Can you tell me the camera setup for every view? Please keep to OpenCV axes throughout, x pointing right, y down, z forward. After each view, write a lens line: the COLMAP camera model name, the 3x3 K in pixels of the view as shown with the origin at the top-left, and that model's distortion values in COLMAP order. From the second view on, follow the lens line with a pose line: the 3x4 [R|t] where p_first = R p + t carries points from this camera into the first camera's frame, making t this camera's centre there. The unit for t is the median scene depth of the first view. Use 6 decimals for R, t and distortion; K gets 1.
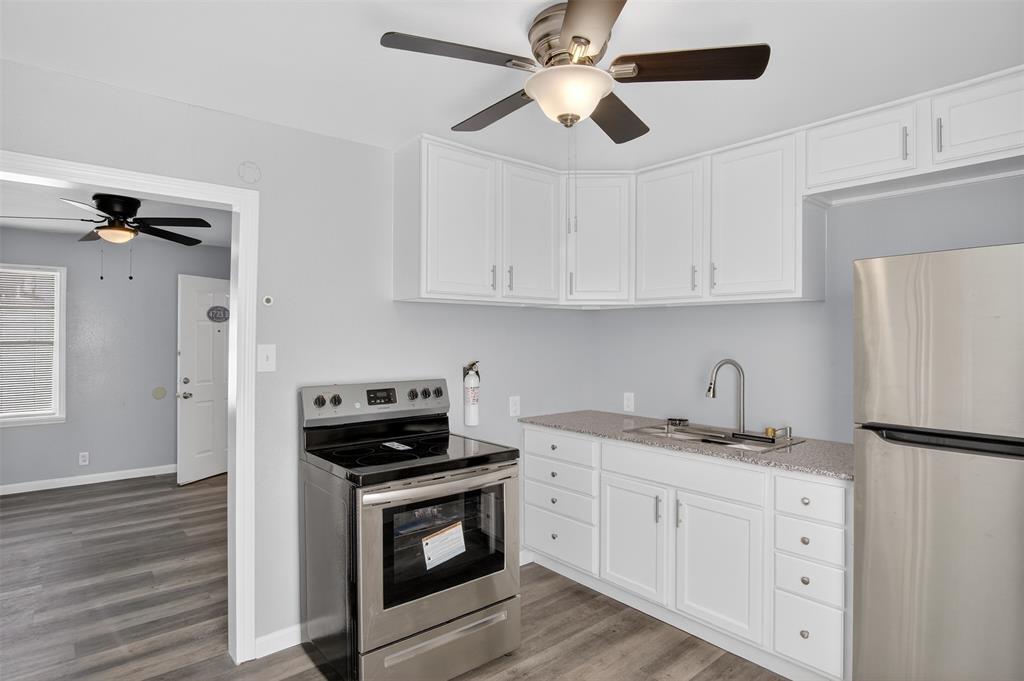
lens RADIAL K [[564.1, 0, 512.0], [0, 564.1, 340.5], [0, 0, 1]] dist [-0.000204, -0.024258]
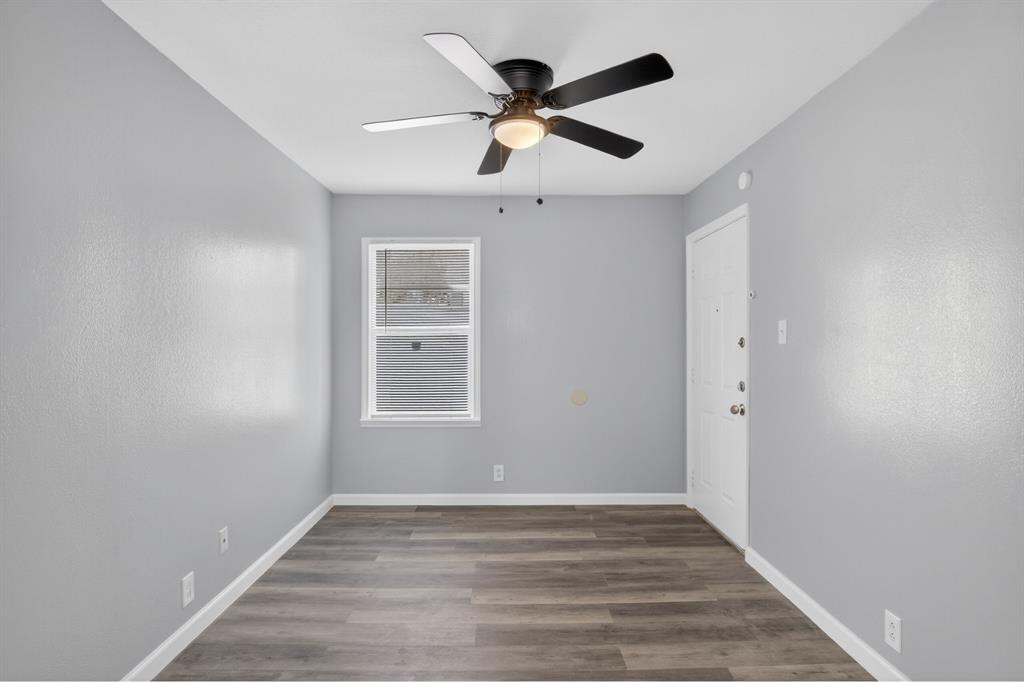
lens RADIAL K [[564.1, 0, 512.0], [0, 564.1, 341.0], [0, 0, 1]] dist [-0.000204, -0.024258]
pose [[0.782616, 0.003793, -0.622493, -0.252986], [-0.002002, 0.999992, 0.003576, 0.017086], [0.622502, -0.001552, 0.782617, 0.388577]]
